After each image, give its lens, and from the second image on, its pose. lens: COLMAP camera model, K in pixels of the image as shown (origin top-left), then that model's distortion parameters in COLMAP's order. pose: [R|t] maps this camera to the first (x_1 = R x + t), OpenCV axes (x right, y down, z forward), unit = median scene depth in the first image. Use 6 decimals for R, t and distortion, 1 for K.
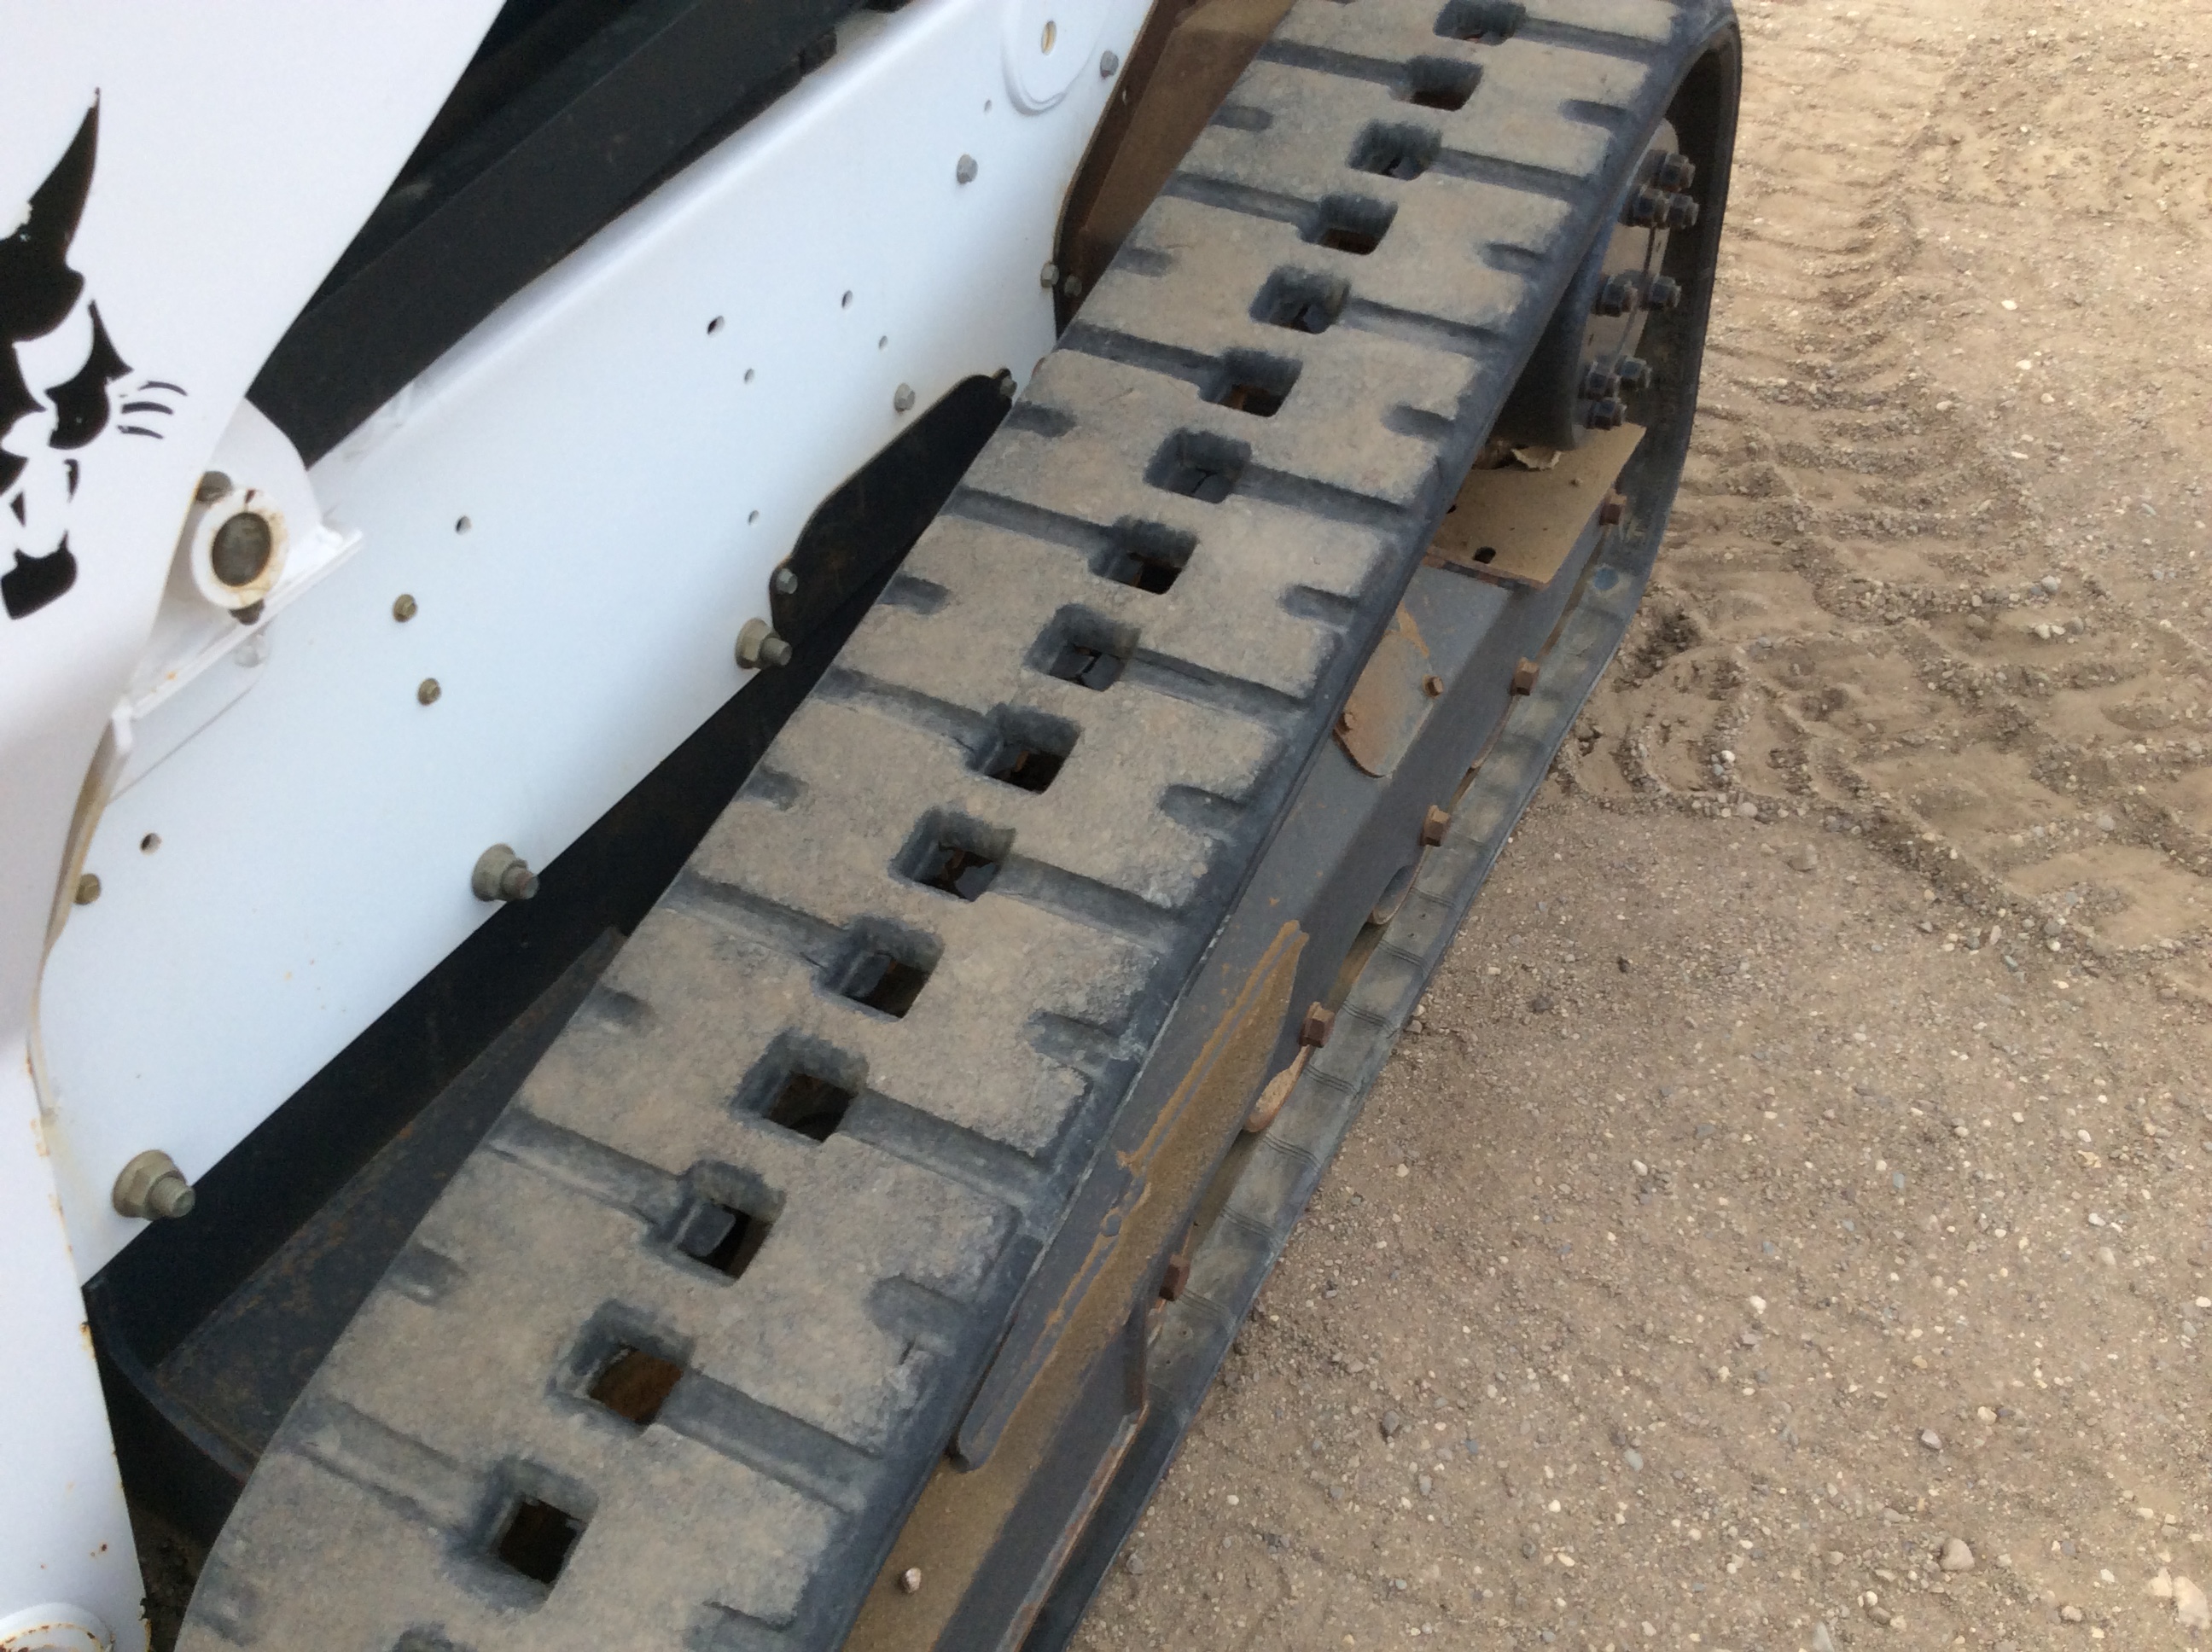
lens RADIAL K [[2061.3, 0, 1126.9], [0, 2061.3, 844.7], [0, 0, 1]] dist [0.038779, 0.000000]
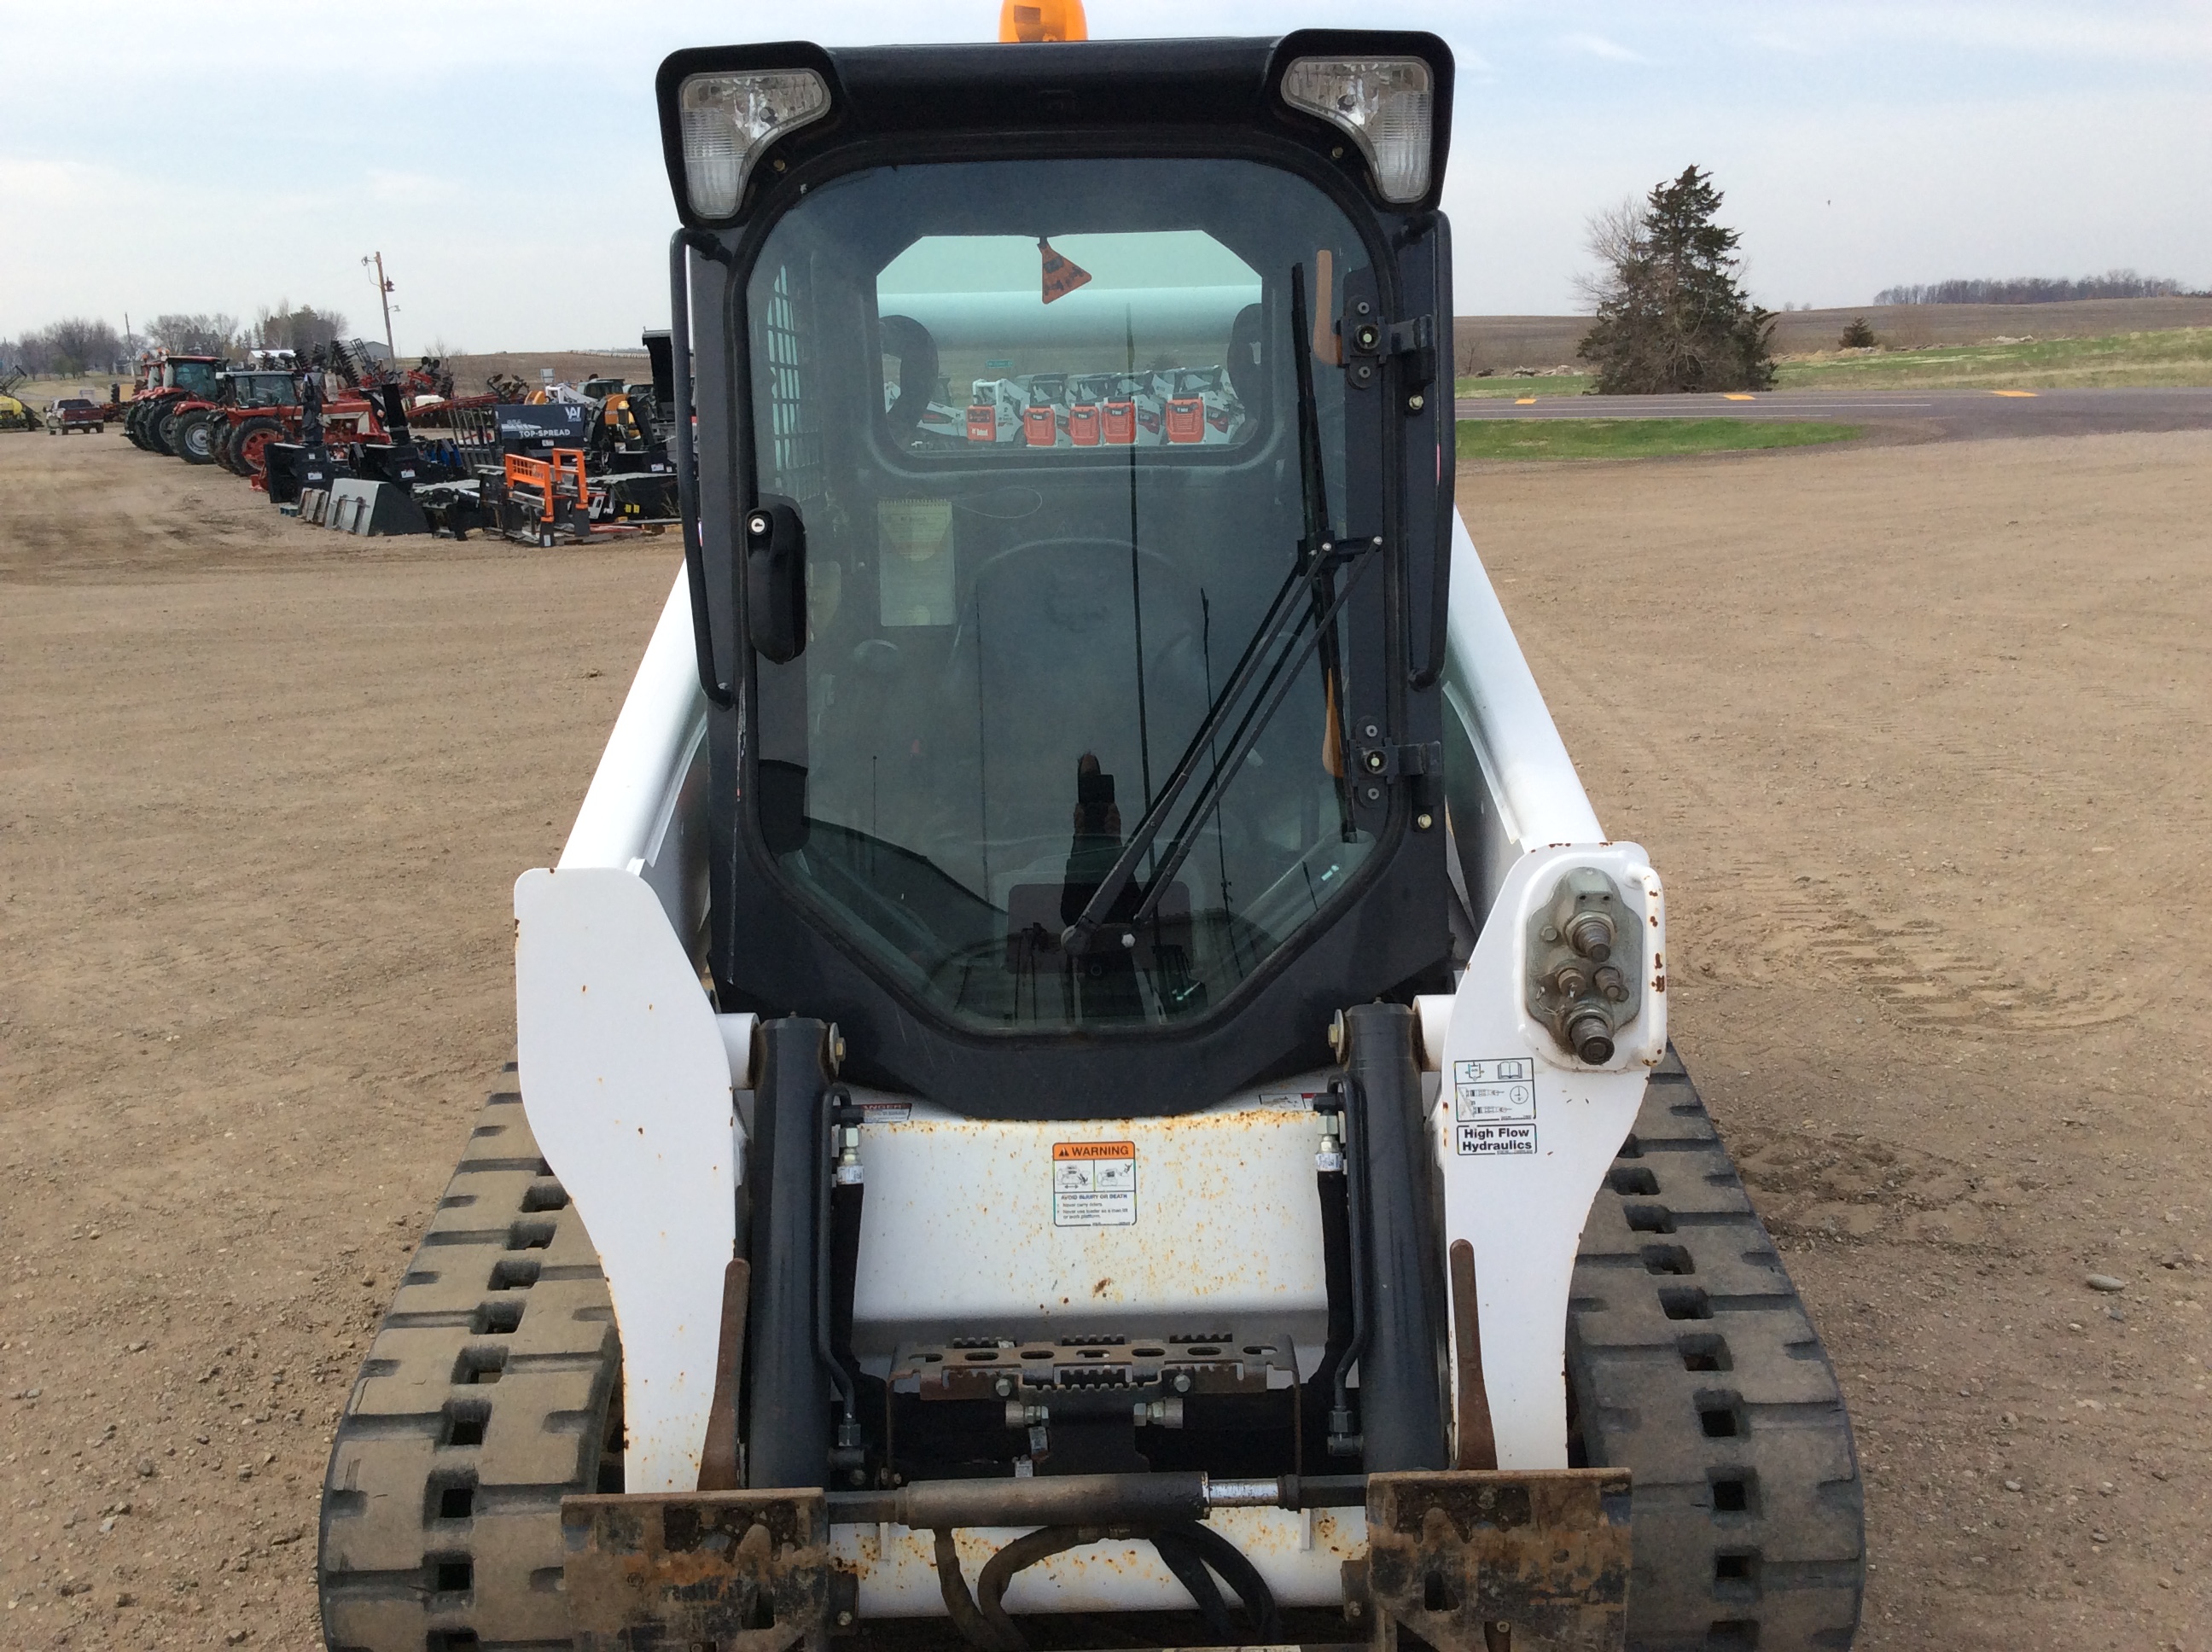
lens RADIAL K [[2061.3, 0, 1096.5], [0, 2061.3, 831.2], [0, 0, 1]] dist [0.038779, 0.000000]
pose [[0.889145, -0.129360, 0.438962, -1.205672], [0.327368, 0.850055, -0.412598, 0.358749], [-0.319768, 0.510561, 0.798170, -0.686050]]
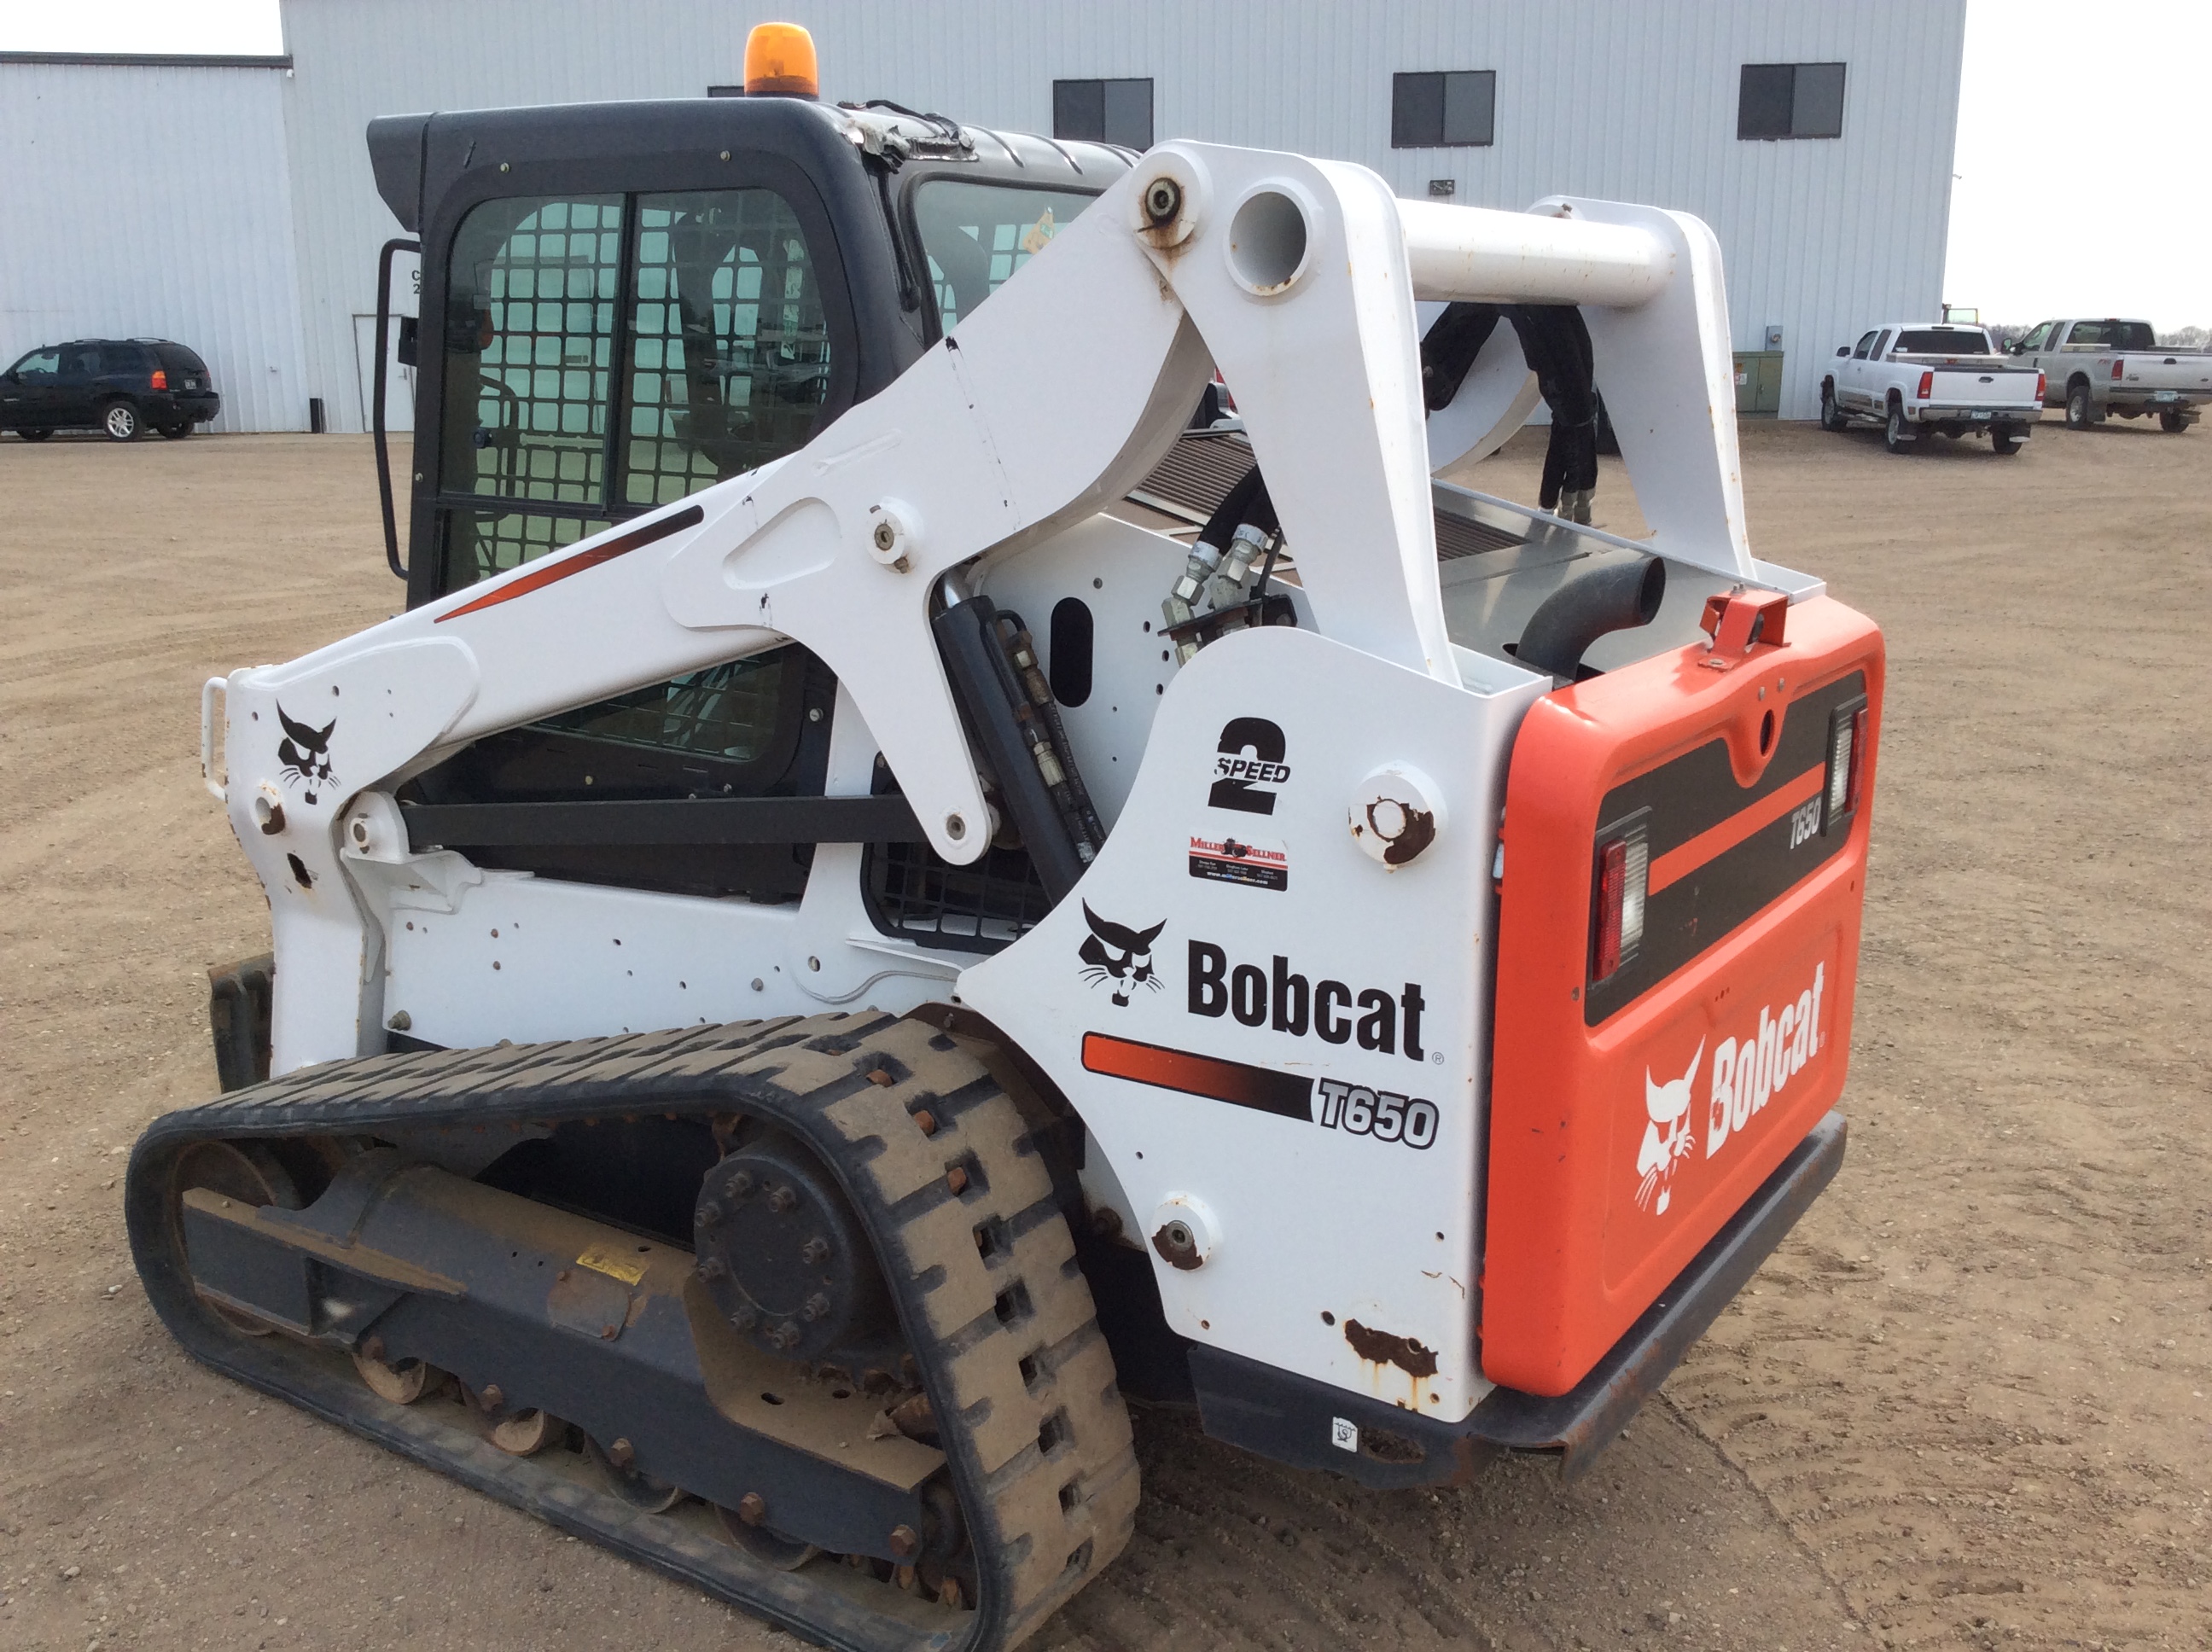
lens RADIAL K [[2061.3, 0, 1107.0], [0, 2061.3, 861.2], [0, 0, 1]] dist [0.038779, 0.000000]
pose [[-0.141811, 0.231712, -0.962392, 1.673952], [-0.653300, 0.708512, 0.266852, -1.094519], [0.743700, 0.666573, 0.050903, 0.987037]]
